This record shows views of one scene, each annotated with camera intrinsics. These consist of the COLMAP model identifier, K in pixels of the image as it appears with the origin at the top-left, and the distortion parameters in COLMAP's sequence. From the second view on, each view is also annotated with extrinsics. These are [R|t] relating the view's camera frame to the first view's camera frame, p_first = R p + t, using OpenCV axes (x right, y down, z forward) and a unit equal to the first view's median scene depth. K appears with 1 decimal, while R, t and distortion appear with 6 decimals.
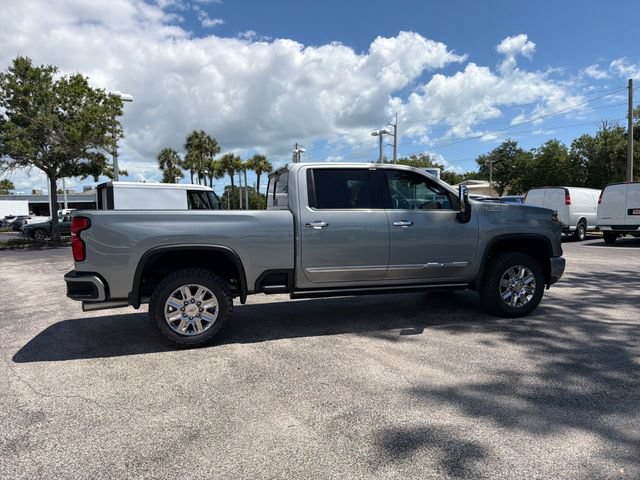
lens RADIAL K [[452.5, 0, 314.6], [0, 452.5, 246.3], [0, 0, 1]] dist [0.033456, -0.040563]
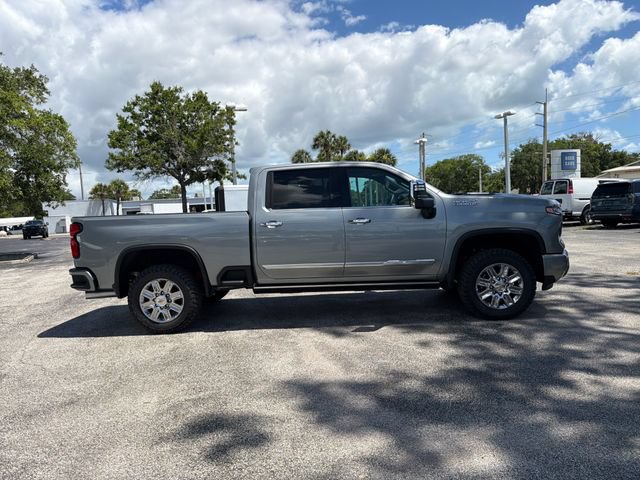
lens RADIAL K [[452.5, 0, 315.4], [0, 452.5, 246.5], [0, 0, 1]] dist [0.033456, -0.040563]
pose [[0.950892, -0.007146, -0.309440, 0.043668], [0.011481, 0.999860, 0.012189, -0.000721], [0.309309, -0.015143, 0.950841, 0.002250]]
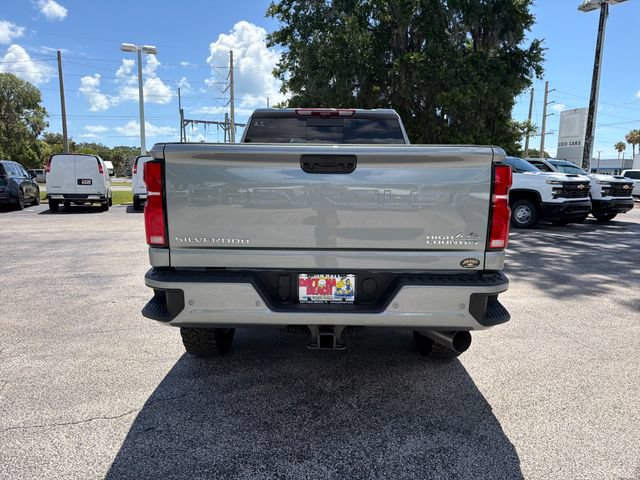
lens RADIAL K [[451.3, 0, 322.9], [0, 451.3, 244.9], [0, 0, 1]] dist [0.039670, -0.050298]
pose [[0.257282, -0.117274, 0.959194, -0.095786], [0.063686, 0.992508, 0.104265, -0.003449], [-0.964236, 0.034262, 0.262823, 0.095578]]
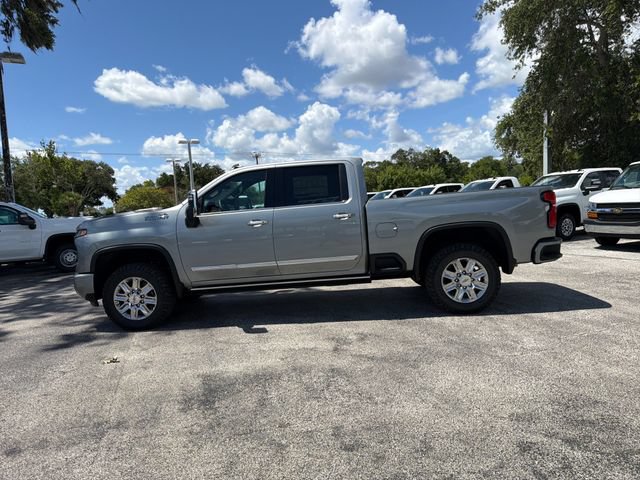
lens RADIAL K [[451.3, 0, 316.0], [0, 451.3, 239.1], [0, 0, 1]] dist [0.039670, -0.050298]
pose [[-0.948723, 0.056646, 0.310992, -0.036433], [0.105316, 0.984248, 0.142002, -0.018275], [-0.298049, 0.167473, -0.939744, 0.242531]]
